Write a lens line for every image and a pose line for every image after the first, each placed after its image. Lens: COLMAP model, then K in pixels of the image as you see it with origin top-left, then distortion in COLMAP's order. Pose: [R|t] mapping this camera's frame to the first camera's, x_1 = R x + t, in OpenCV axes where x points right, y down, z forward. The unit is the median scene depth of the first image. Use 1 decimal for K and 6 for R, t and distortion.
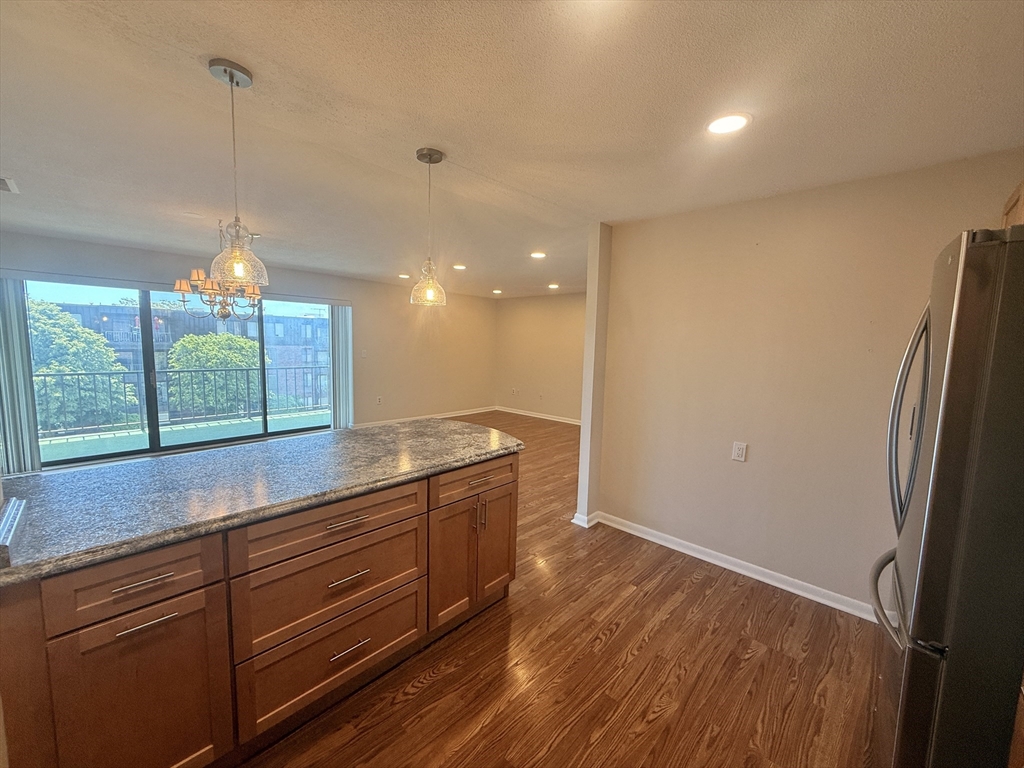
lens RADIAL K [[407.4, 0, 512.6], [0, 407.4, 386.8], [0, 0, 1]] dist [-0.001747, 0.000687]
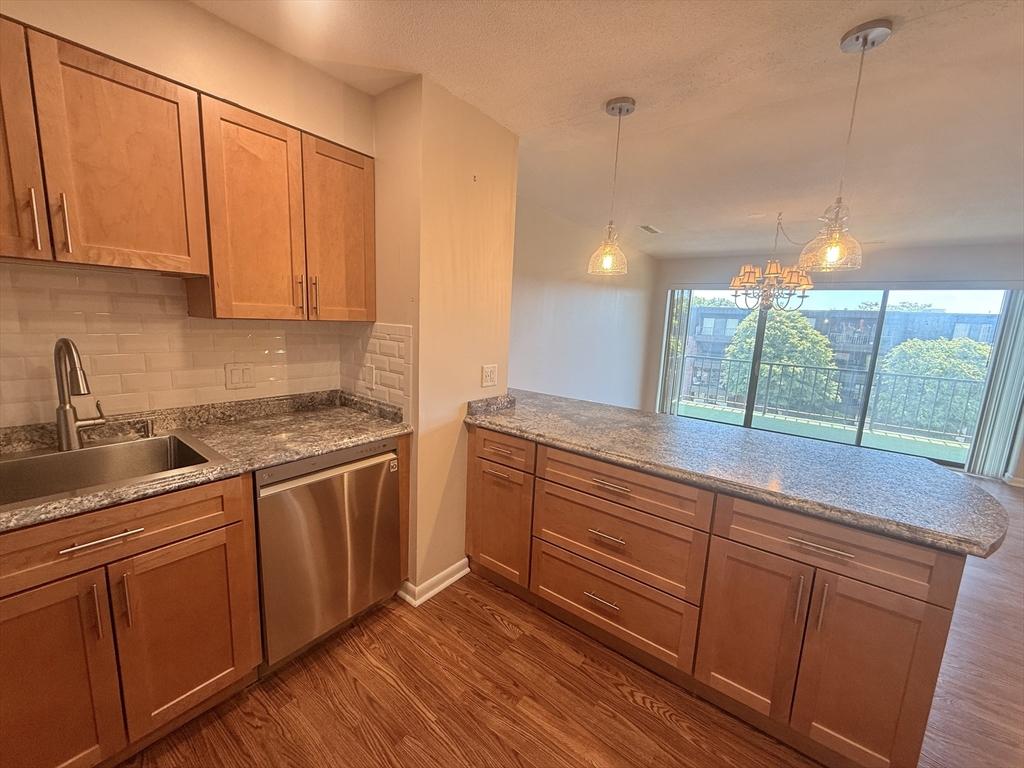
lens RADIAL K [[407.4, 0, 508.3], [0, 407.4, 382.9], [0, 0, 1]] dist [-0.001747, 0.000687]
pose [[0.104682, 0.138675, -0.984790, 0.483047], [-0.157152, 0.980096, 0.121309, -0.018340], [0.982011, 0.142062, 0.124392, 0.451364]]
